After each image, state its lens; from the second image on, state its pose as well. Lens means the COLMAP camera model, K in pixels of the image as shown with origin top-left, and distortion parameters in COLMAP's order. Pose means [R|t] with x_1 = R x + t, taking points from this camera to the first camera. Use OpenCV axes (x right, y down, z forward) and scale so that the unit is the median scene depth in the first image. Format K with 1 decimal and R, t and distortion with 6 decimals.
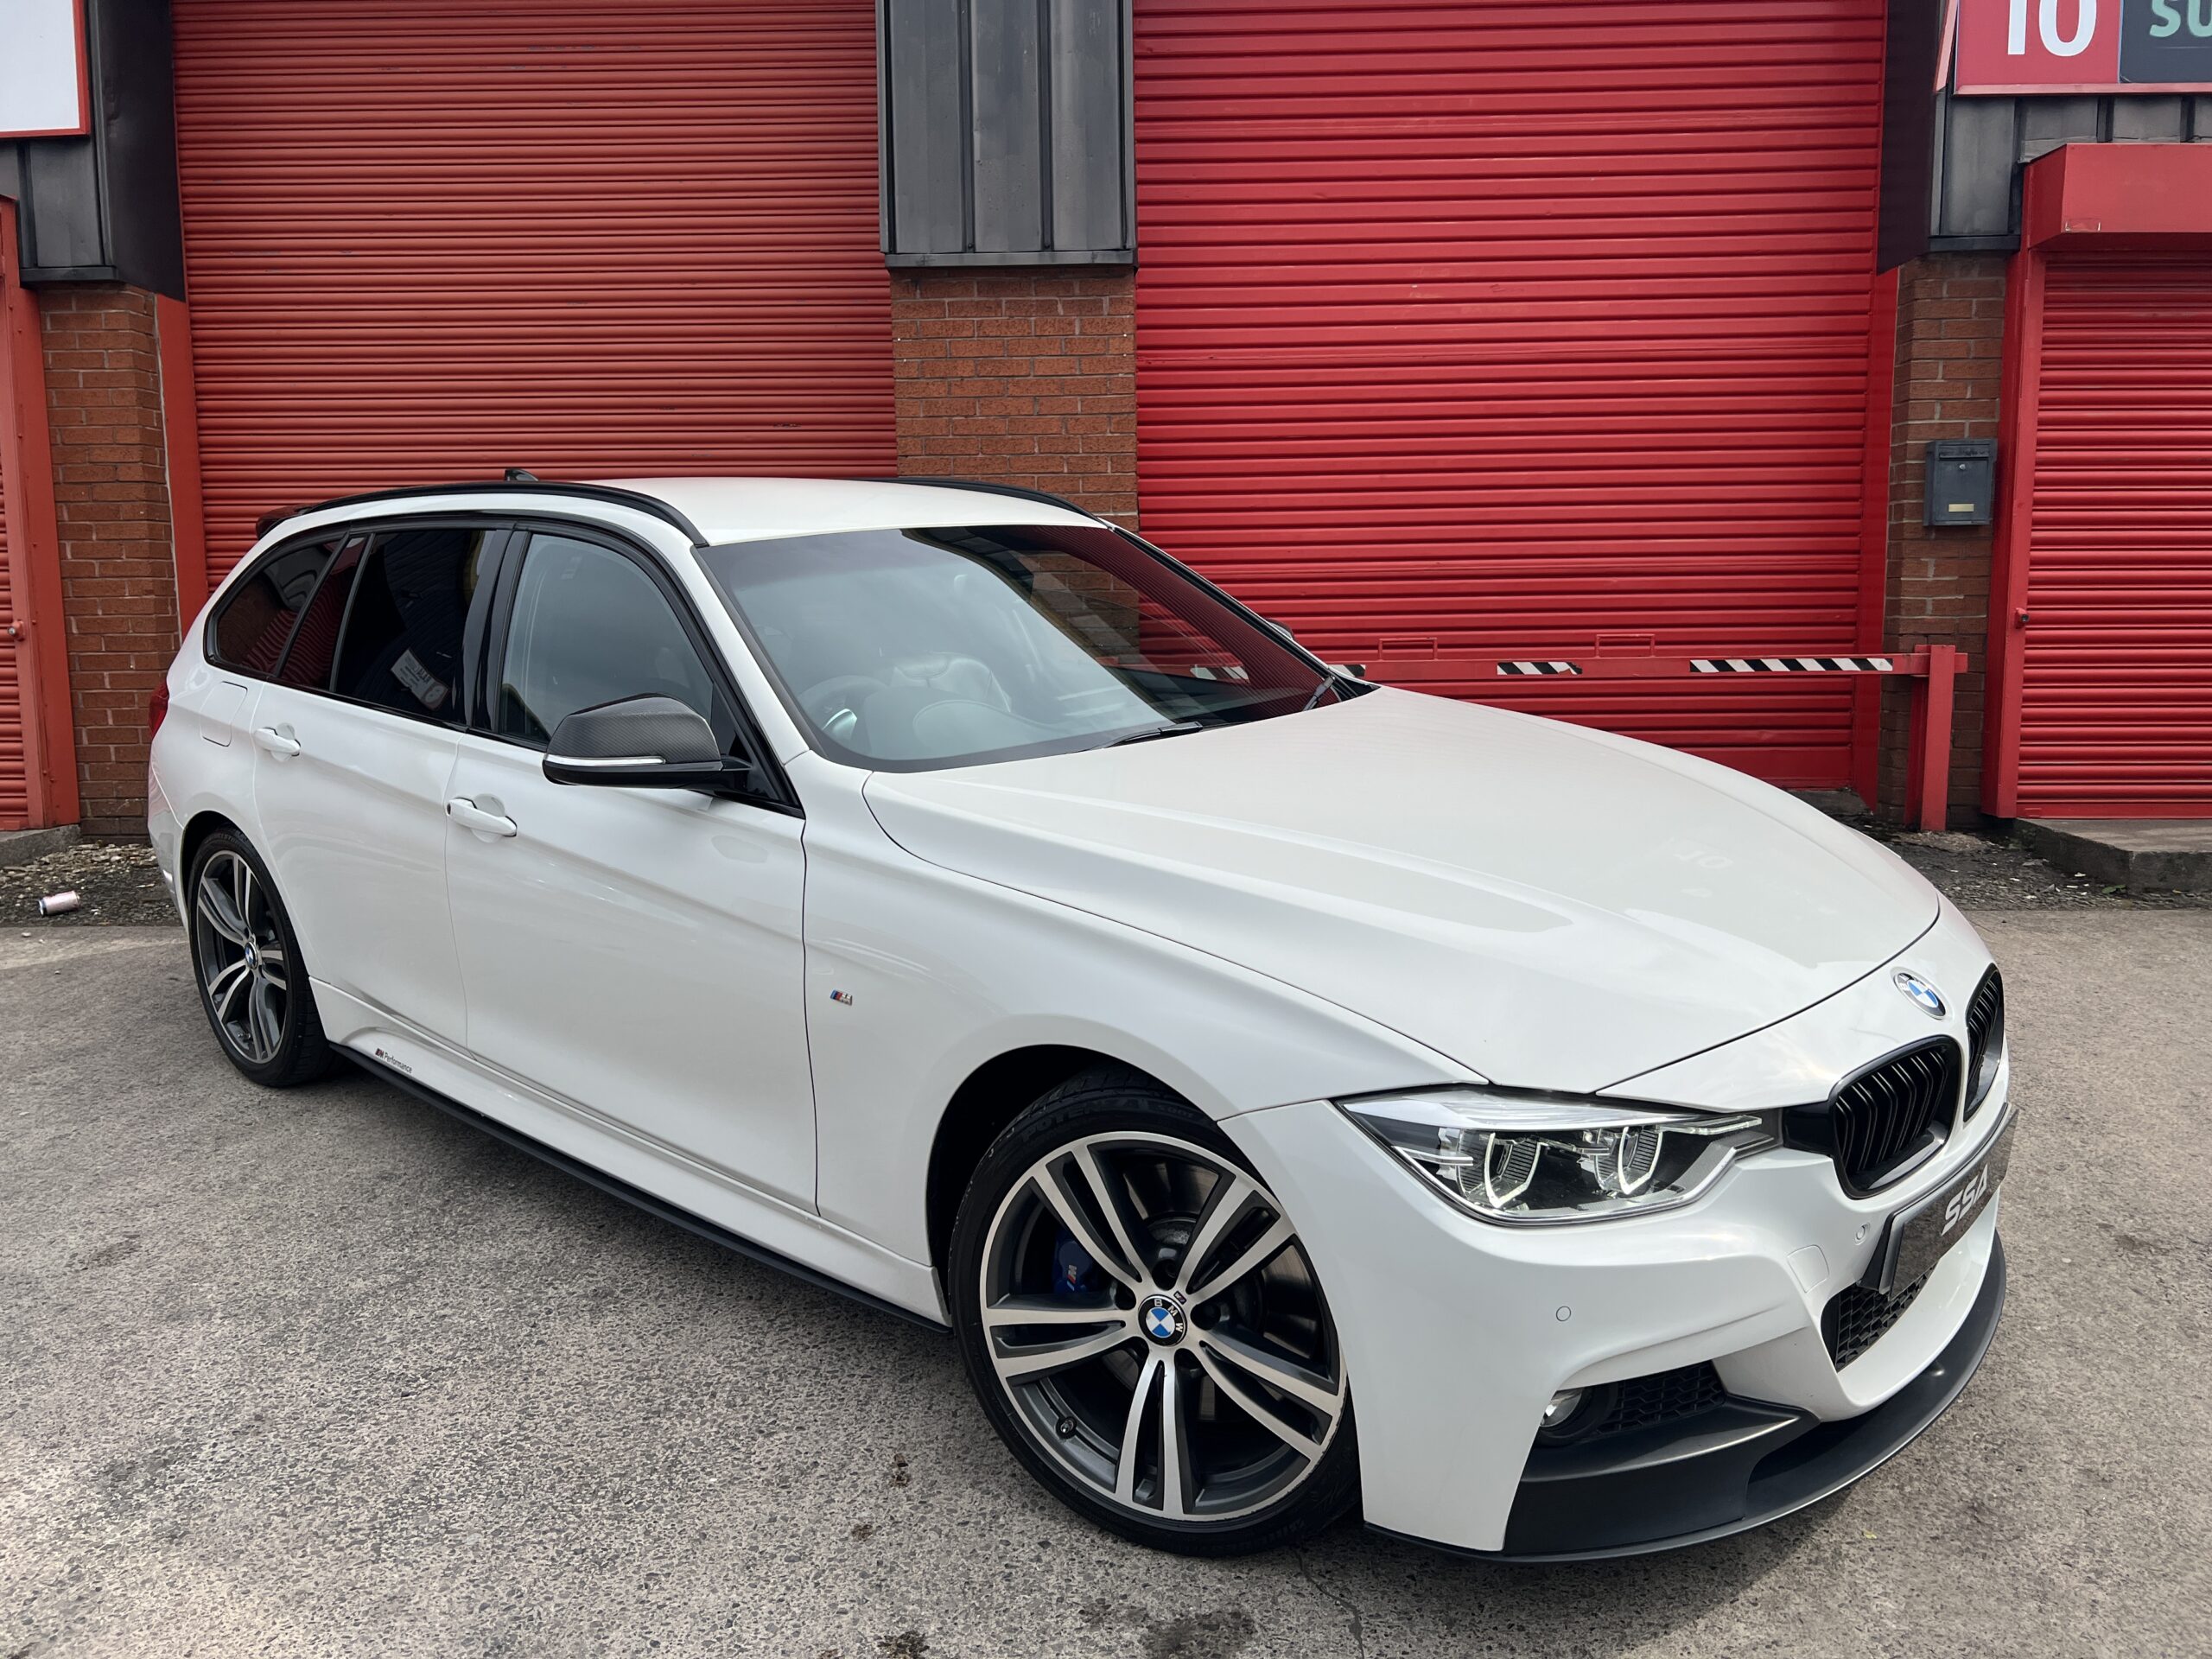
lens RADIAL K [[1673.1, 0, 1120.3], [0, 1673.1, 813.5], [0, 0, 1]] dist [0.040180, -0.046997]
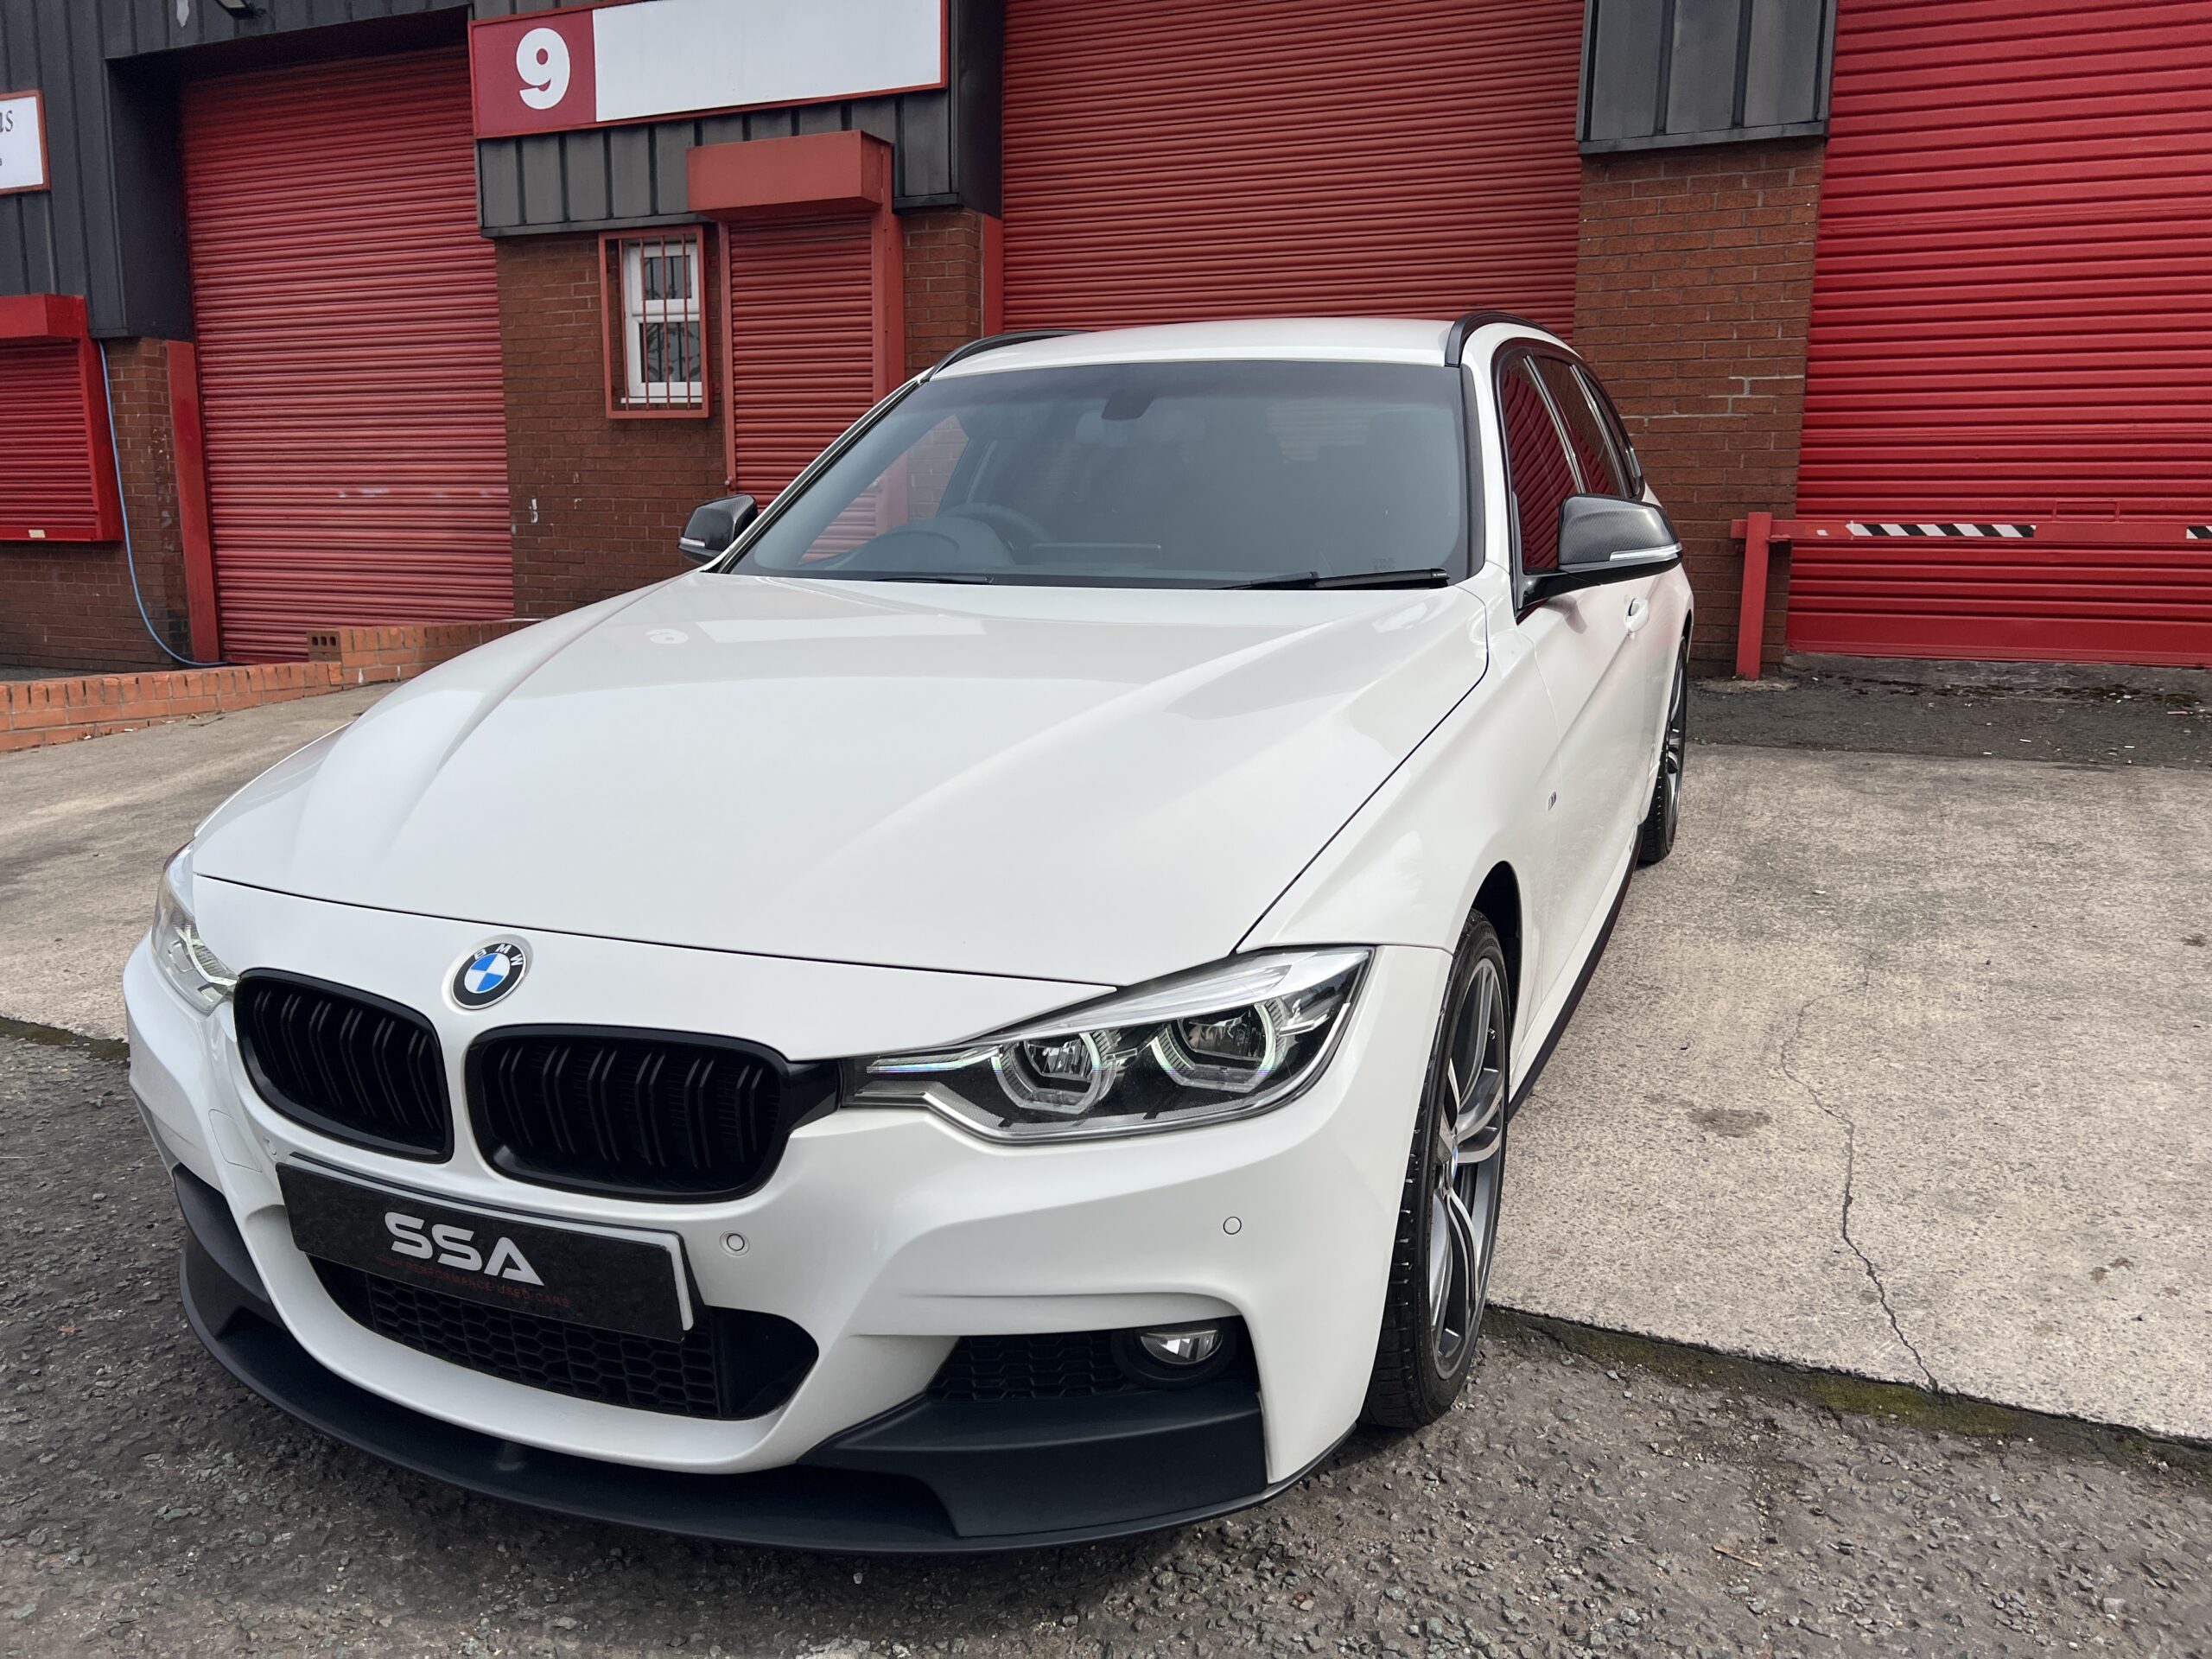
lens RADIAL K [[1673.1, 0, 1095.7], [0, 1673.1, 836.0], [0, 0, 1]] dist [0.040180, -0.046997]
pose [[0.923800, 0.089365, -0.372300, 0.019286], [-0.064624, 0.994822, 0.078440, 0.054612], [0.377382, -0.048404, 0.924792, -0.165540]]
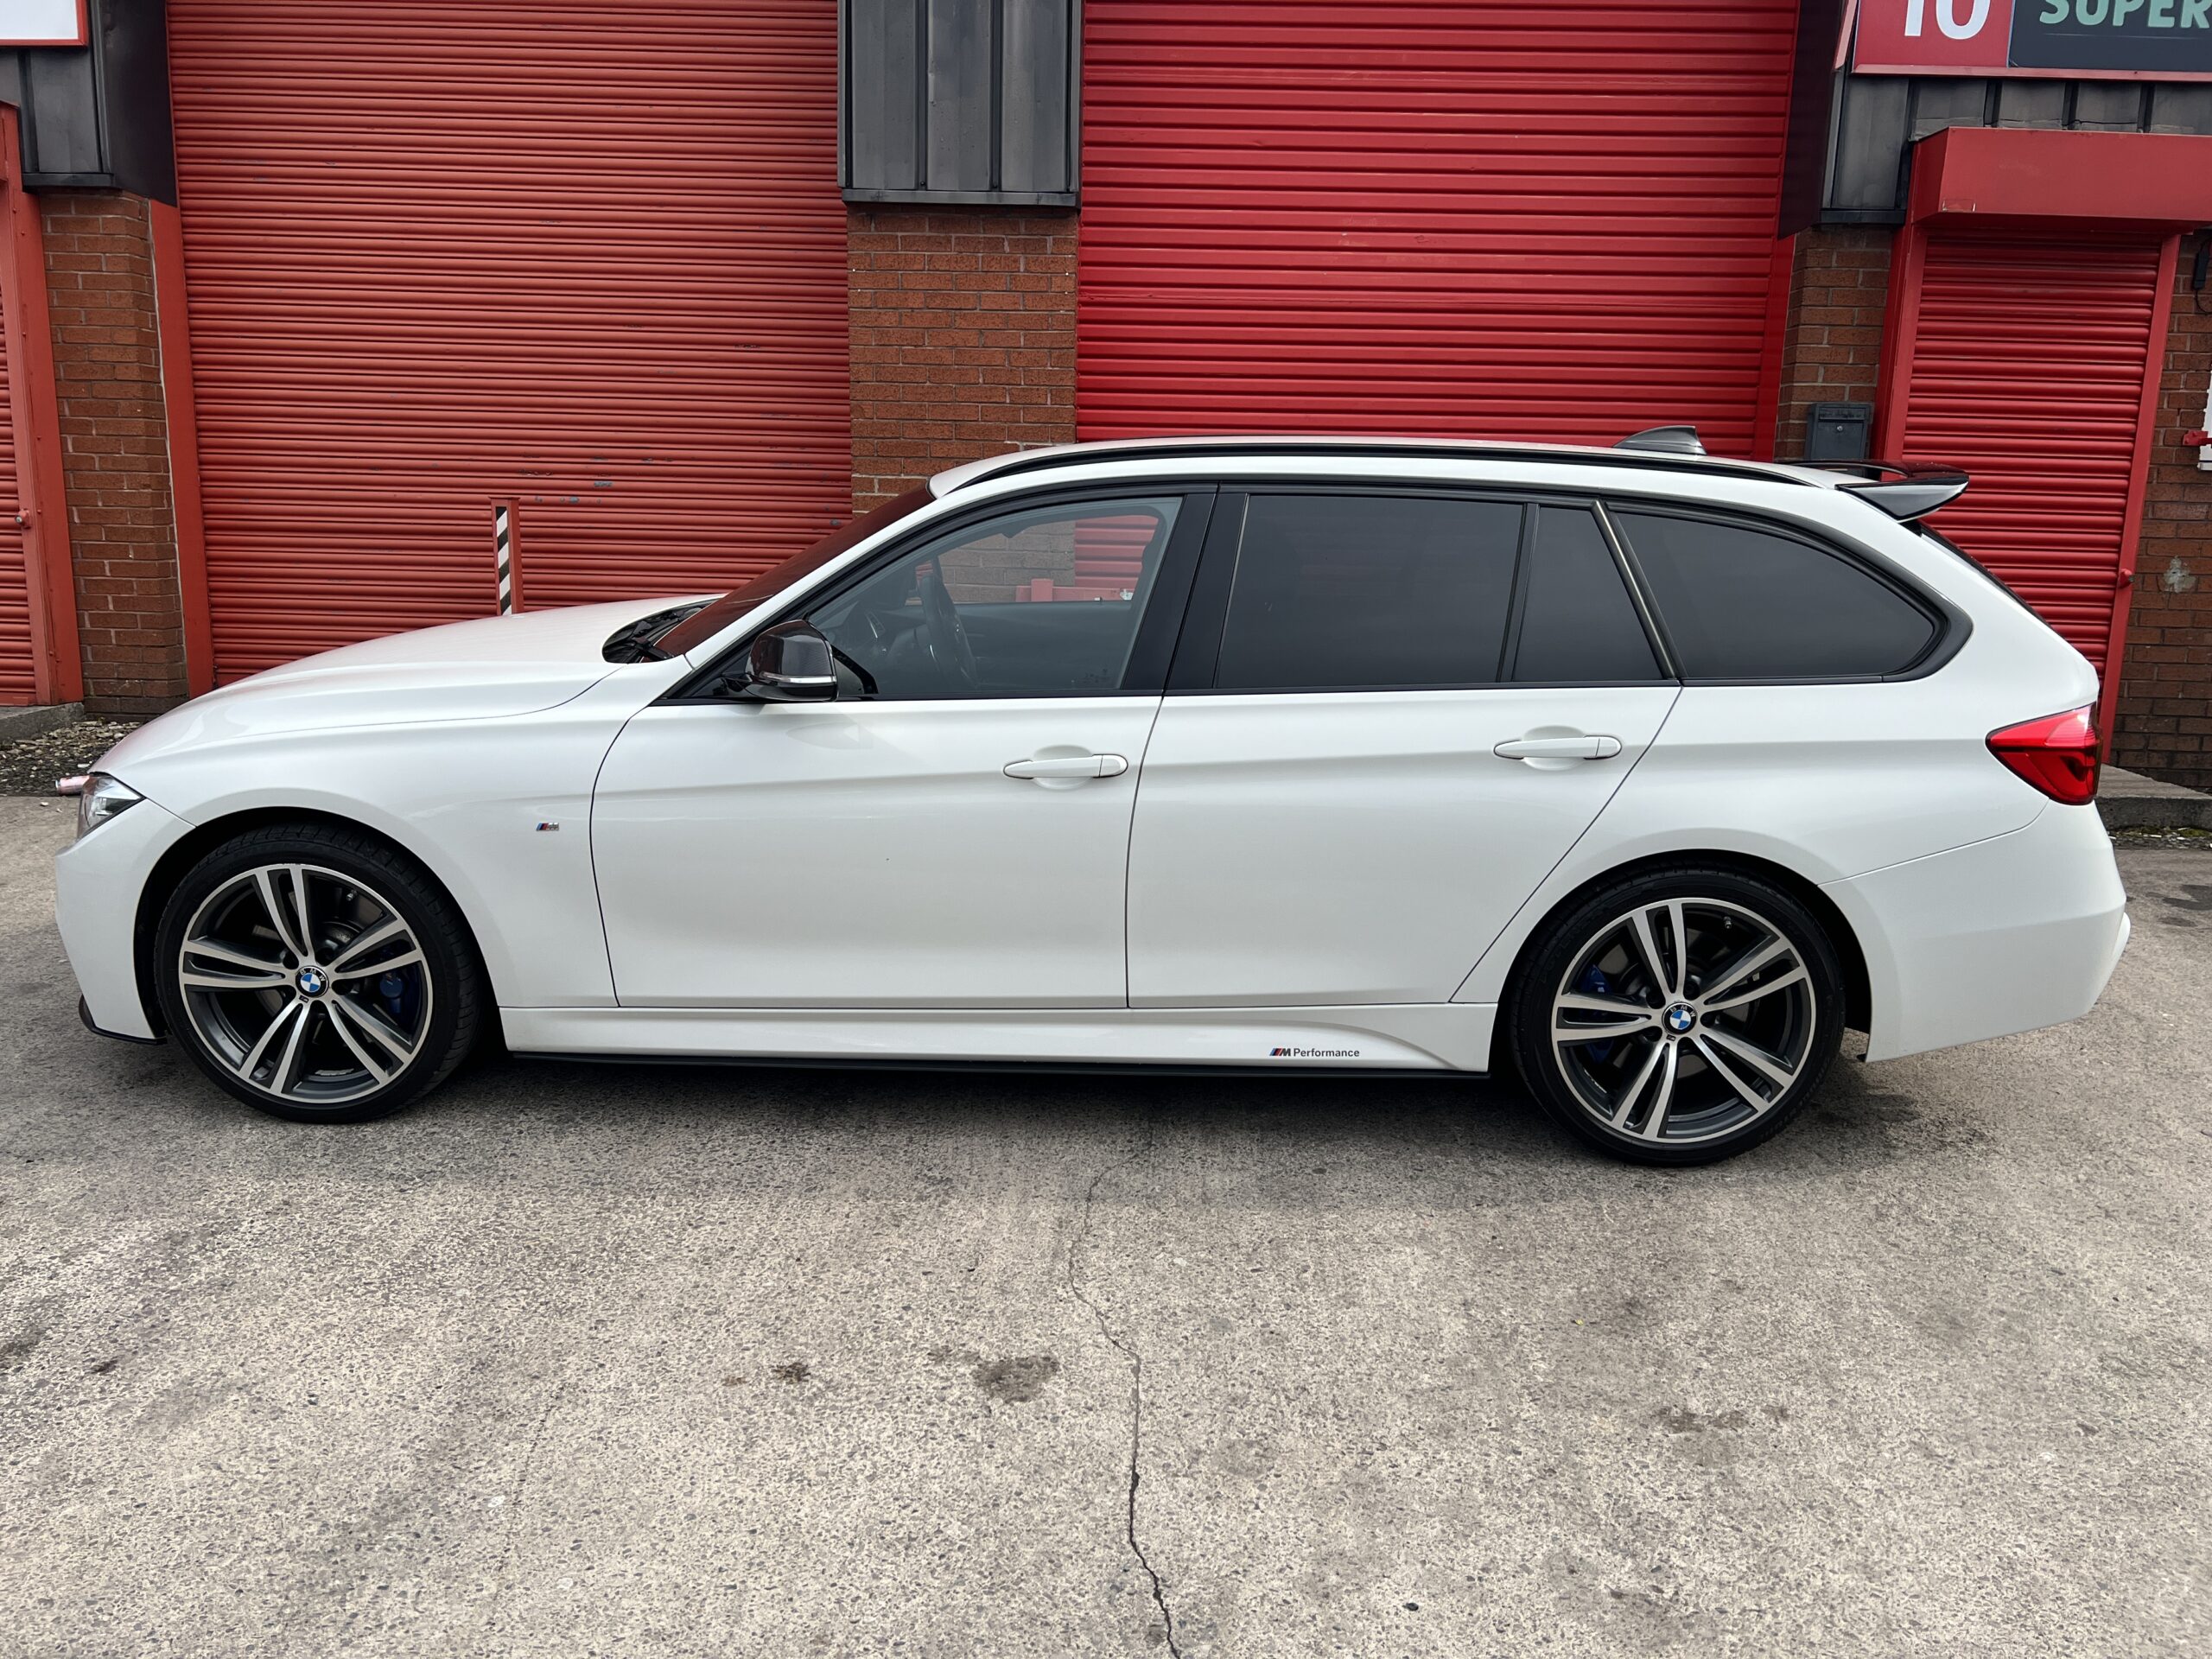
lens RADIAL K [[1673.1, 0, 1104.0], [0, 1673.1, 840.4], [0, 0, 1]] dist [0.040180, -0.046997]
pose [[0.999431, 0.032517, 0.009007, 0.028736], [-0.033103, 0.996615, 0.075245, -0.008628], [-0.006530, -0.075500, 0.997124, -0.088851]]
